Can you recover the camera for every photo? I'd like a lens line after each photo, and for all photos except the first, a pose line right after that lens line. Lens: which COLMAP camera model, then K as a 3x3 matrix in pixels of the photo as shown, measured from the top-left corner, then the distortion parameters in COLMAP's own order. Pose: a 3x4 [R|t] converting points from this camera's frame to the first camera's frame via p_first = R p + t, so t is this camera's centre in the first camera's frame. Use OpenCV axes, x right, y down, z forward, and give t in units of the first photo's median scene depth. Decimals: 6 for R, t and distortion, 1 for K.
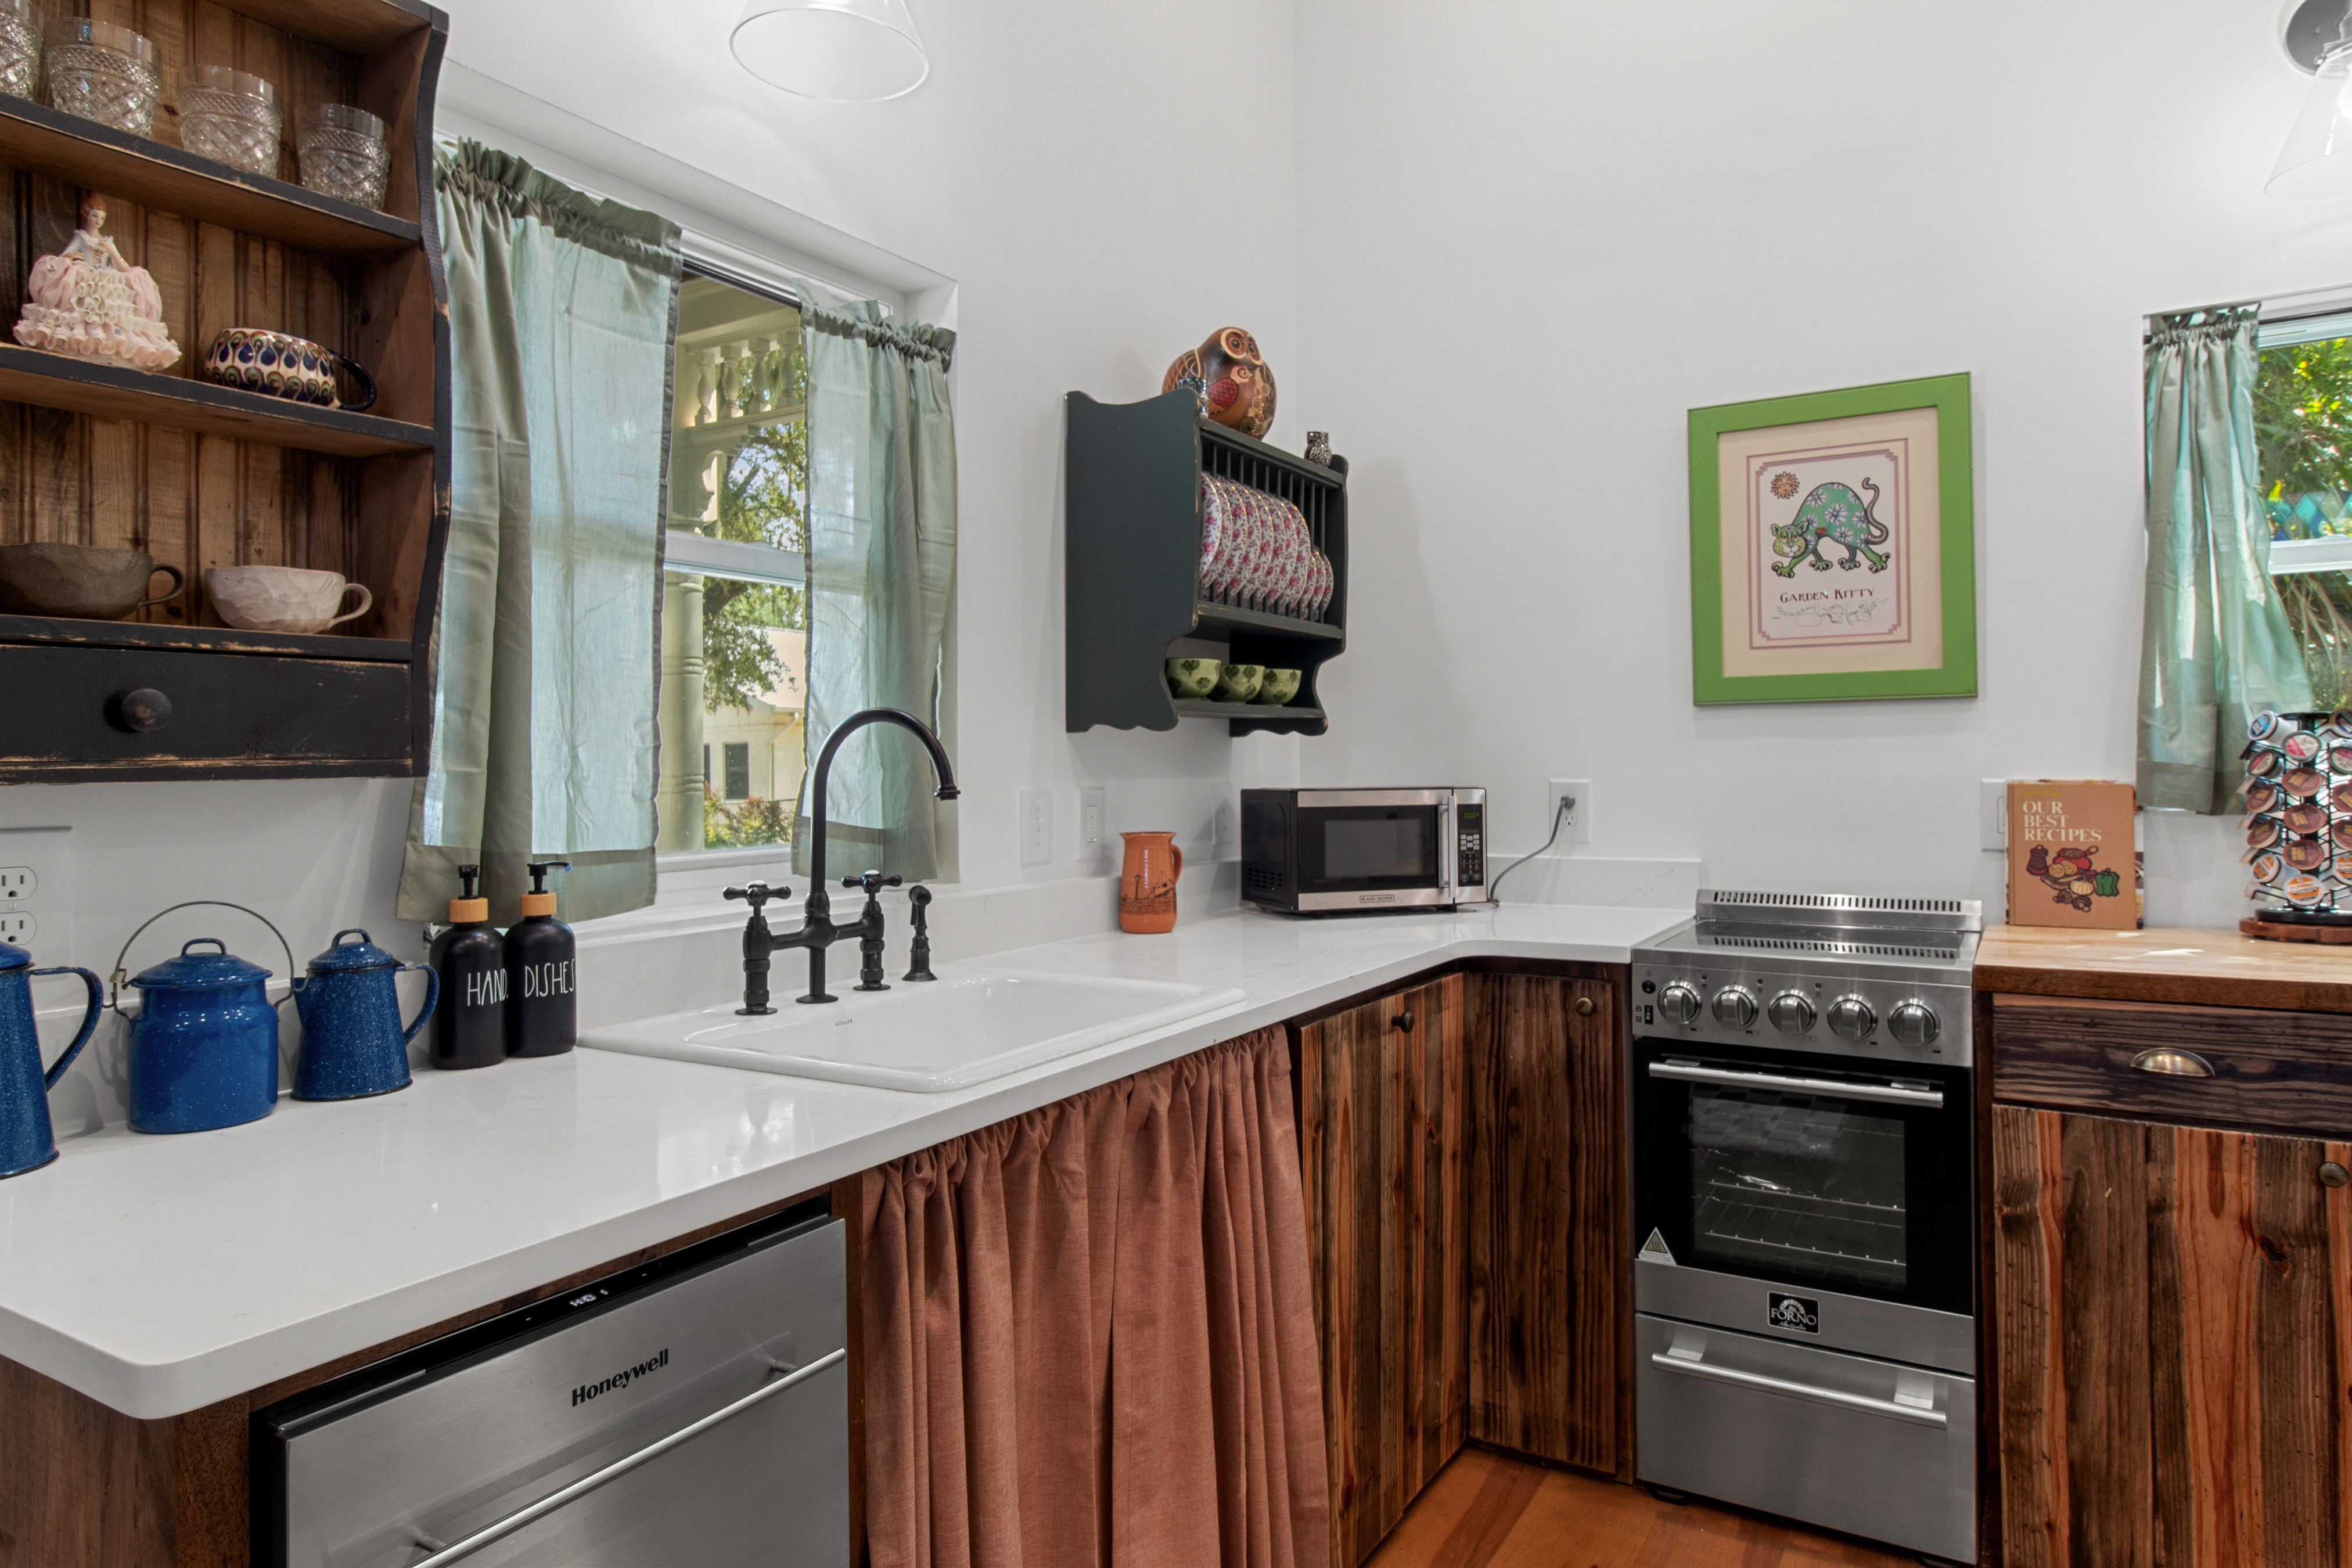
lens RADIAL K [[1396.1, 0, 1192.4], [0, 1396.1, 746.8], [0, 0, 1]] dist [0.004217, -0.001939]
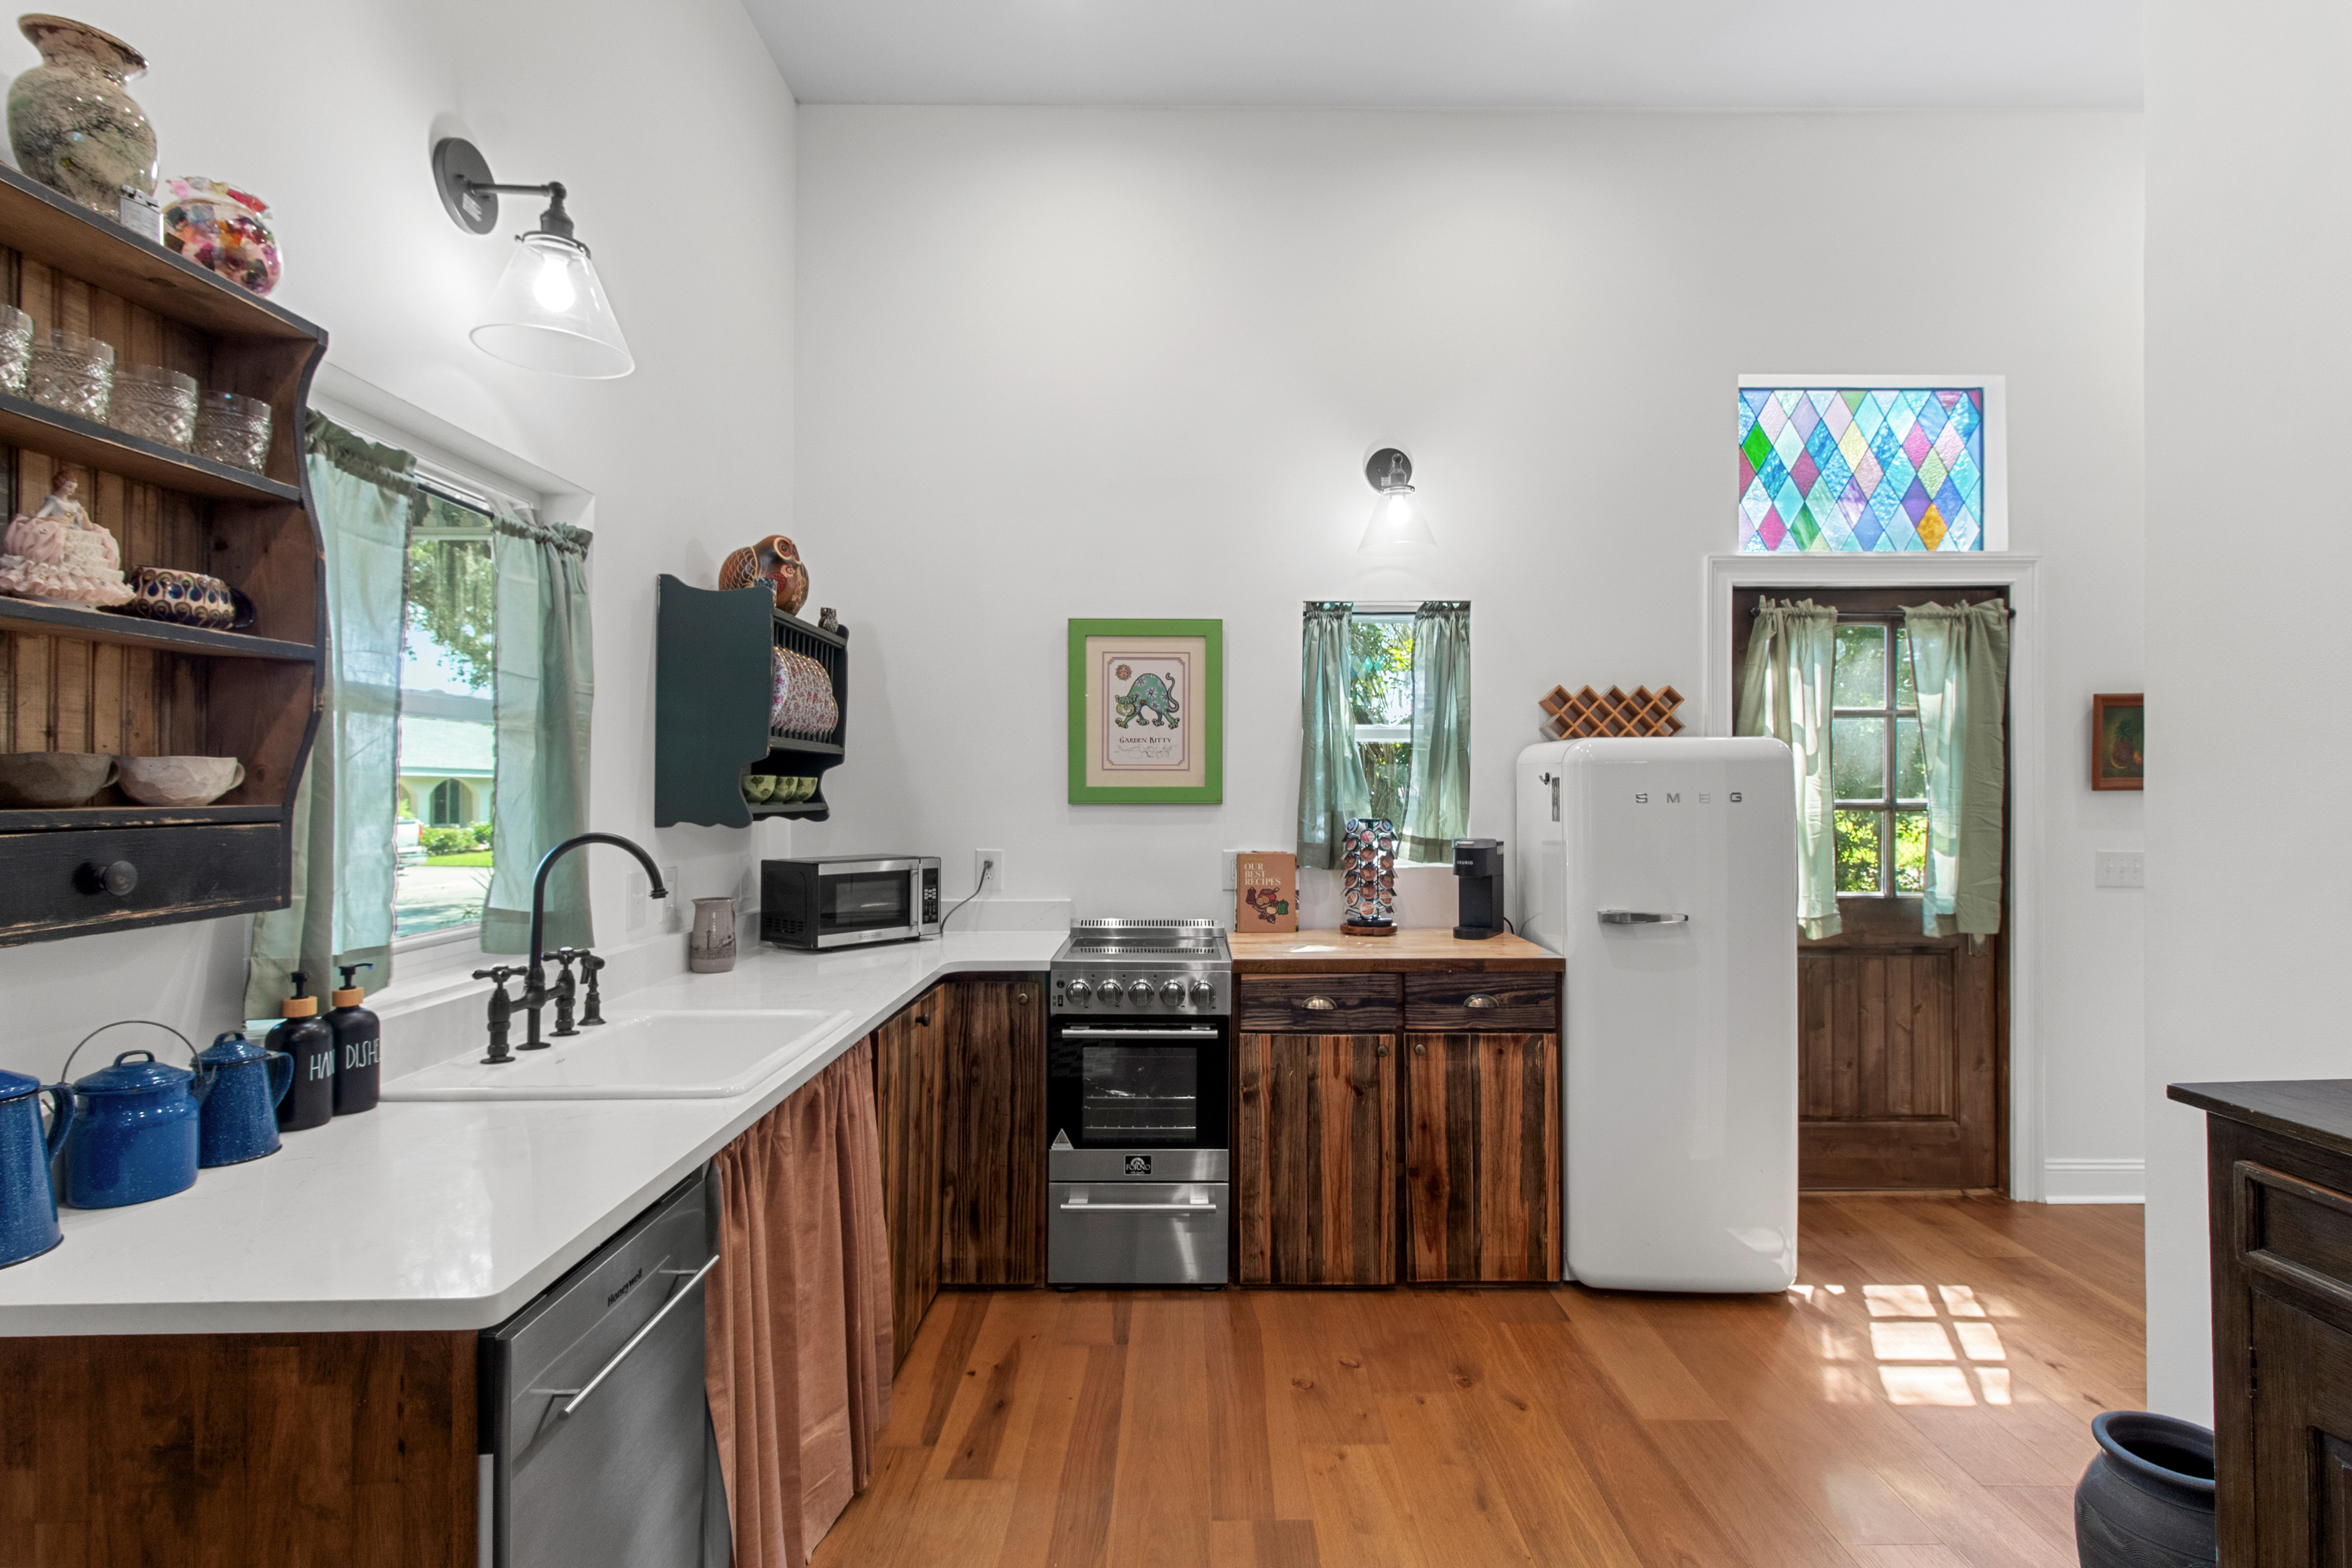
lens RADIAL K [[1112.7, 0, 1201.2], [0, 1112.7, 788.1], [0, 0, 1]] dist [0.008368, -0.000700]
pose [[0.849234, 0.013977, 0.527831, -0.265145], [-0.018184, 0.999831, 0.002782, -0.076556], [-0.527703, -0.011961, 0.849345, -0.234586]]
